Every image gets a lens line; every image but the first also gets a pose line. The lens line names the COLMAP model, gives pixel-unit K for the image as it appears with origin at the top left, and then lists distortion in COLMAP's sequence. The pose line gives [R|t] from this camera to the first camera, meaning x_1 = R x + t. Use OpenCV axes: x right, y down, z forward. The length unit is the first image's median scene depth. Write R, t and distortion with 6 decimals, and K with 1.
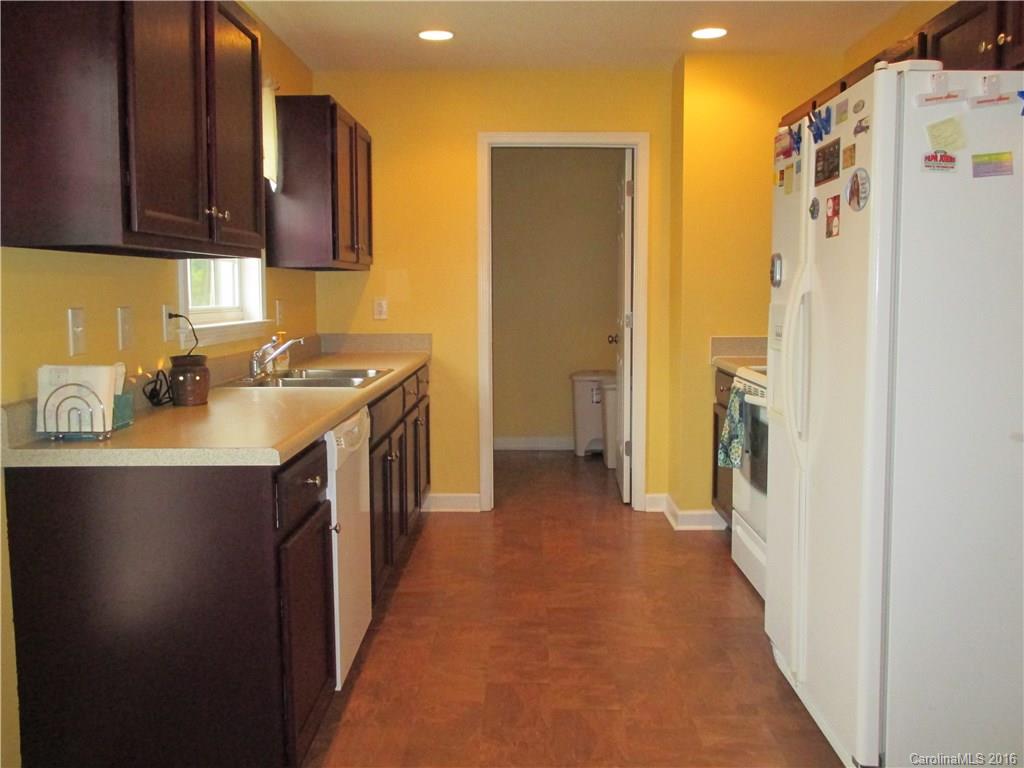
lens RADIAL K [[939.0, 0, 512.0], [0, 939.0, 384.0], [0, 0, 1]] dist [0.004821, 0.000038]
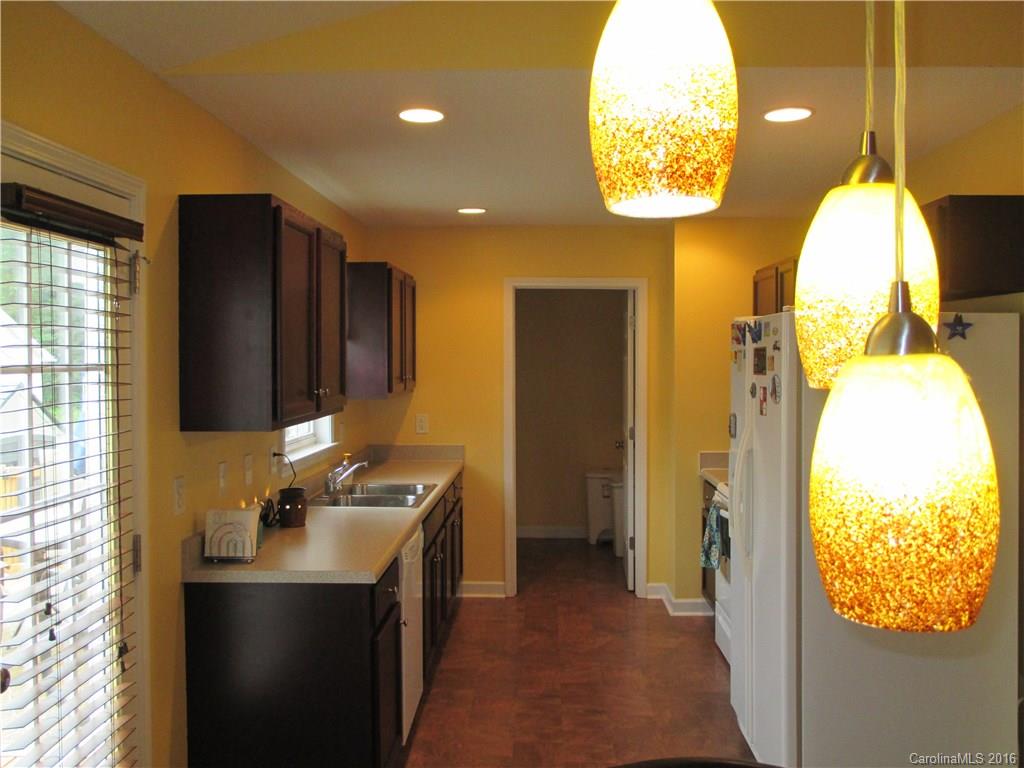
lens RADIAL K [[939.0, 0, 512.0], [0, 939.0, 384.0], [0, 0, 1]] dist [0.004821, 0.000038]
pose [[0.999805, 0.001968, -0.019624, -0.003901], [-0.003355, 0.997478, -0.070903, -0.063987], [0.019435, 0.070955, 0.997290, -0.254117]]
